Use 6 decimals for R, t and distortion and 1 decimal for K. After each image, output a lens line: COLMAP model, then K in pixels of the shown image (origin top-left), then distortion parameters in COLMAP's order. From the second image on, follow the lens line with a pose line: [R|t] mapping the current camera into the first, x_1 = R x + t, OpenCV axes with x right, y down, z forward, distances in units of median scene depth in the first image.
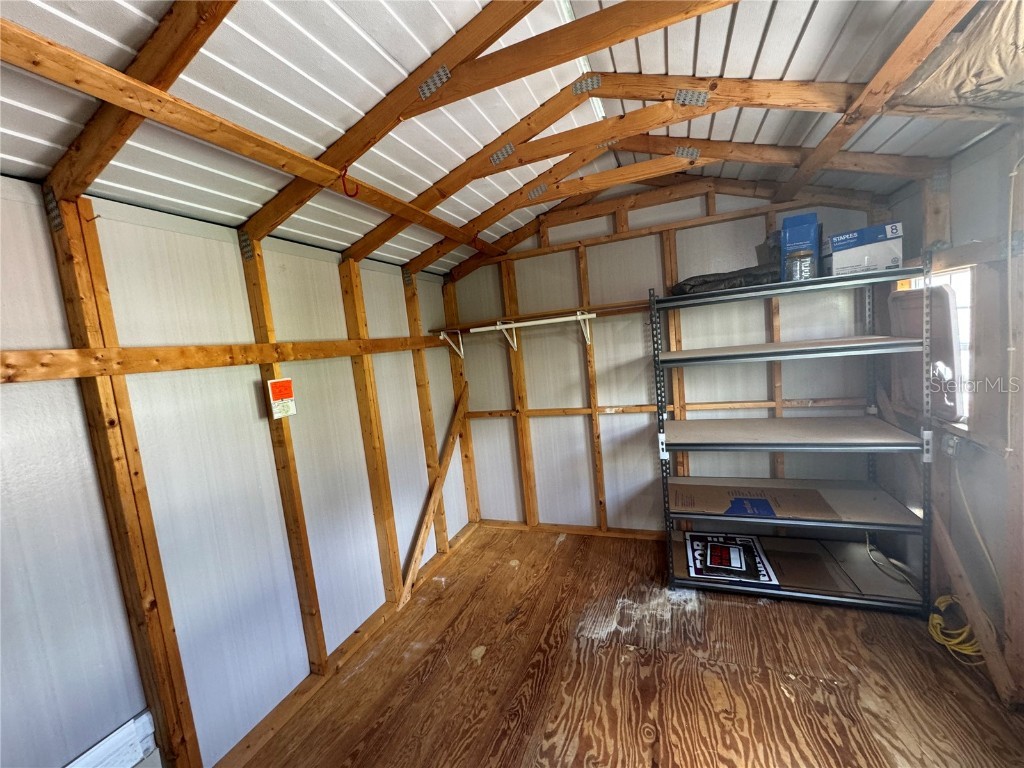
lens RADIAL K [[410.1, 0, 512.3], [0, 410.1, 383.2], [0, 0, 1]] dist [-0.000009, 0.000155]
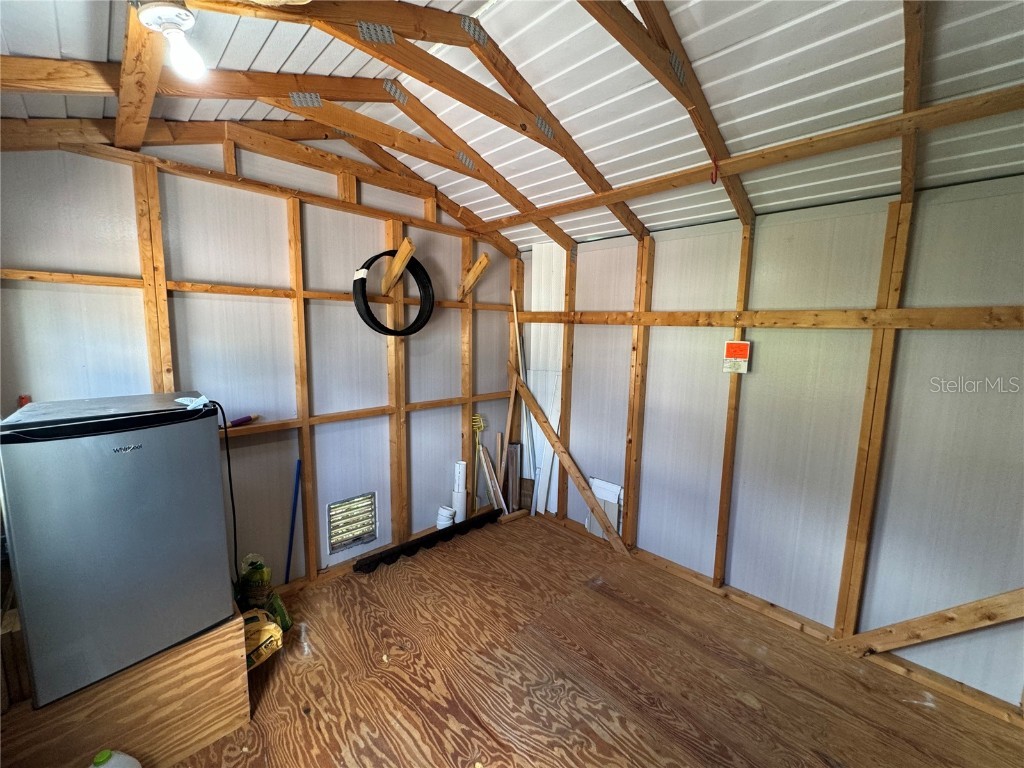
lens RADIAL K [[410.1, 0, 512.3], [0, 410.1, 383.2], [0, 0, 1]] dist [-0.000009, 0.000155]
pose [[-0.398200, 0.209382, -0.893082, 0.654256], [-0.070915, 0.963660, 0.257548, -0.126830], [0.914554, 0.165889, -0.368880, 0.700854]]
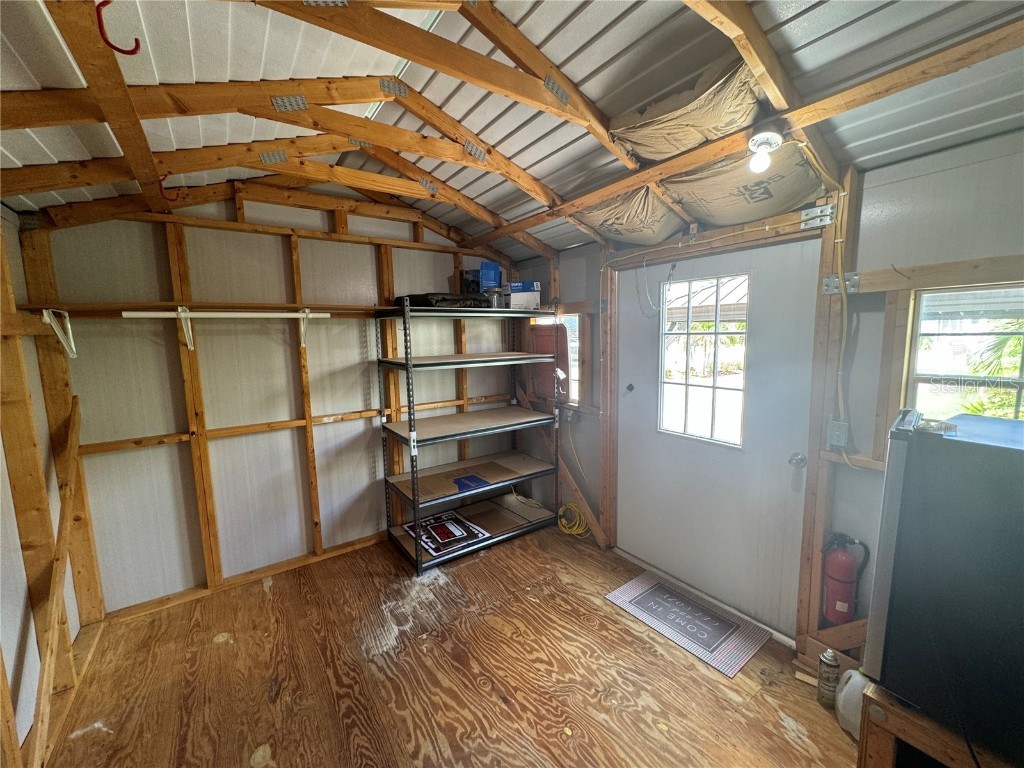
lens RADIAL K [[410.1, 0, 512.3], [0, 410.1, 383.2], [0, 0, 1]] dist [-0.000009, 0.000155]
pose [[0.554911, -0.010362, 0.831845, -0.397770], [0.045423, 0.998808, -0.017859, 0.026402], [-0.830669, 0.047696, 0.554720, 0.179856]]
